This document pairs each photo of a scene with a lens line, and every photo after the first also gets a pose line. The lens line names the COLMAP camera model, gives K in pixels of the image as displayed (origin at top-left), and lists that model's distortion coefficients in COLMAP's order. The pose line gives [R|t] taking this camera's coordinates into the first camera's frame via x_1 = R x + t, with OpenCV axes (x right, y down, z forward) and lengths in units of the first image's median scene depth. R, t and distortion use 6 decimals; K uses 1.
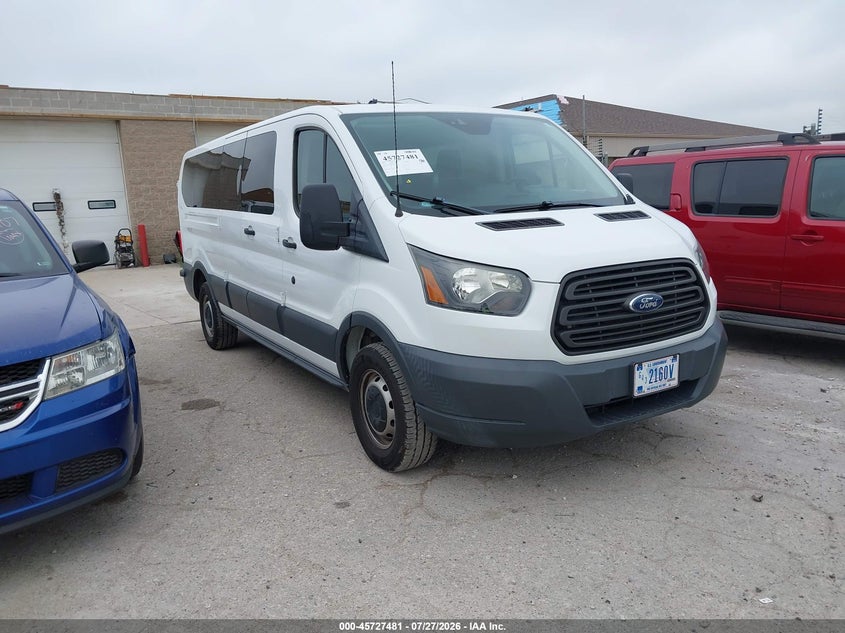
lens RADIAL K [[644.4, 0, 422.5], [0, 644.4, 316.5], [0, 0, 1]] dist [-0.026602, -0.001343]
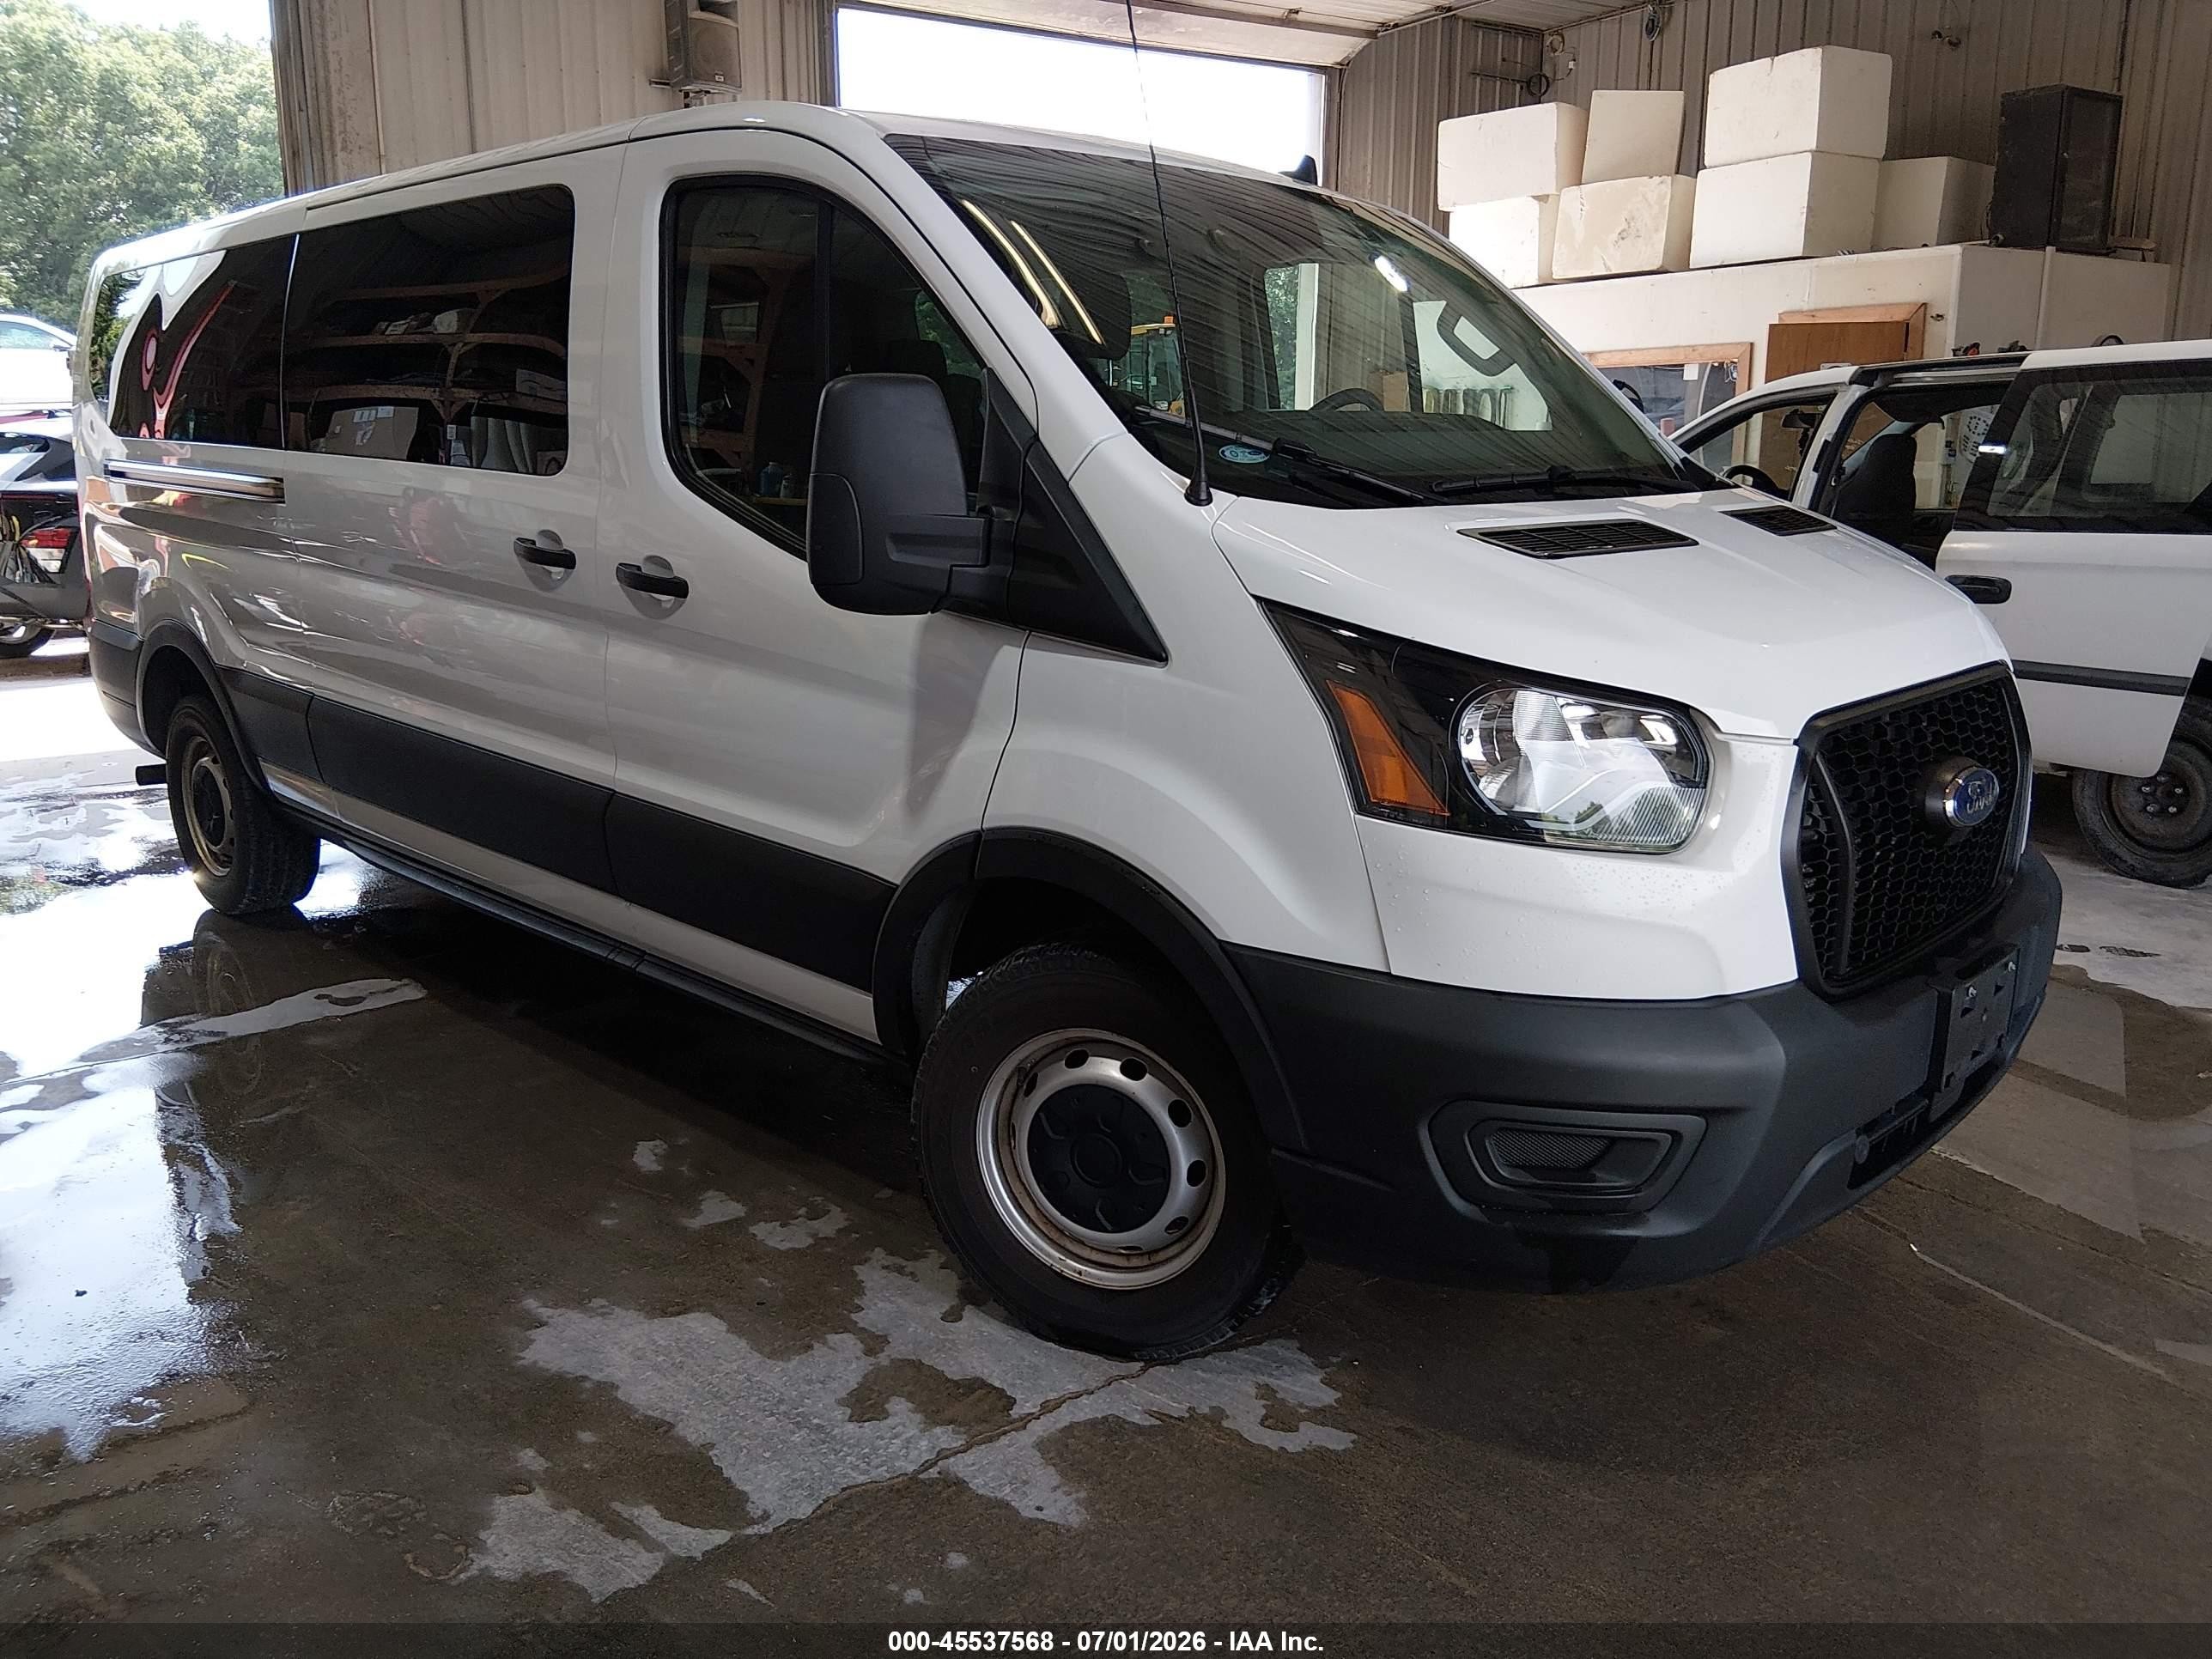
lens RADIAL K [[1686.9, 0, 1106.0], [0, 1686.9, 829.5], [0, 0, 1]] dist [-0.026602, -0.001343]
pose [[0.962107, -0.023993, 0.271613, -0.270978], [0.010968, 0.998720, 0.049371, -0.044421], [-0.272450, -0.044521, 0.961139, 0.261328]]
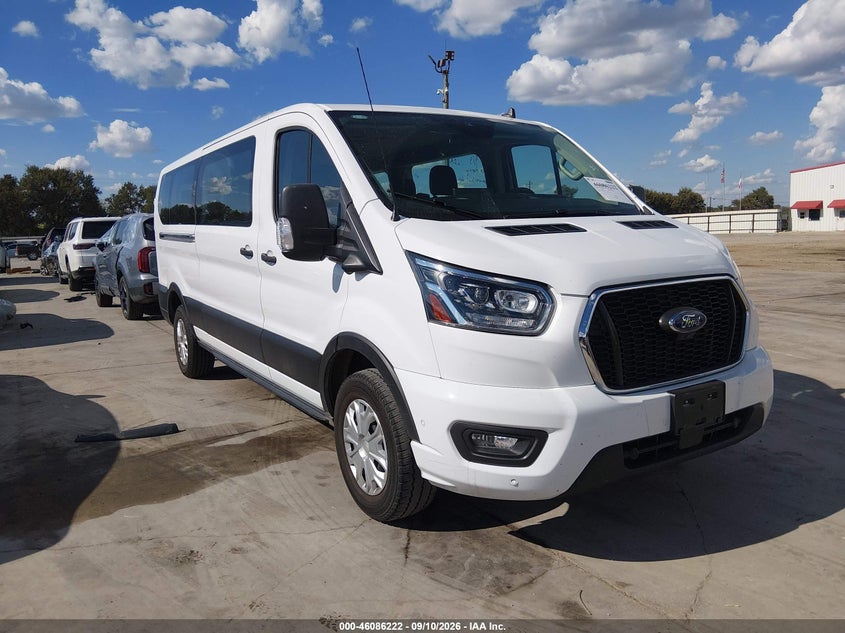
lens RADIAL K [[644.4, 0, 422.5], [0, 644.4, 316.5], [0, 0, 1]] dist [-0.026602, -0.001343]
pose [[0.999842, 0.002444, 0.017589, -0.012354], [-0.001589, 0.998823, -0.048484, 0.012839], [-0.017687, 0.048449, 0.998669, 0.138747]]
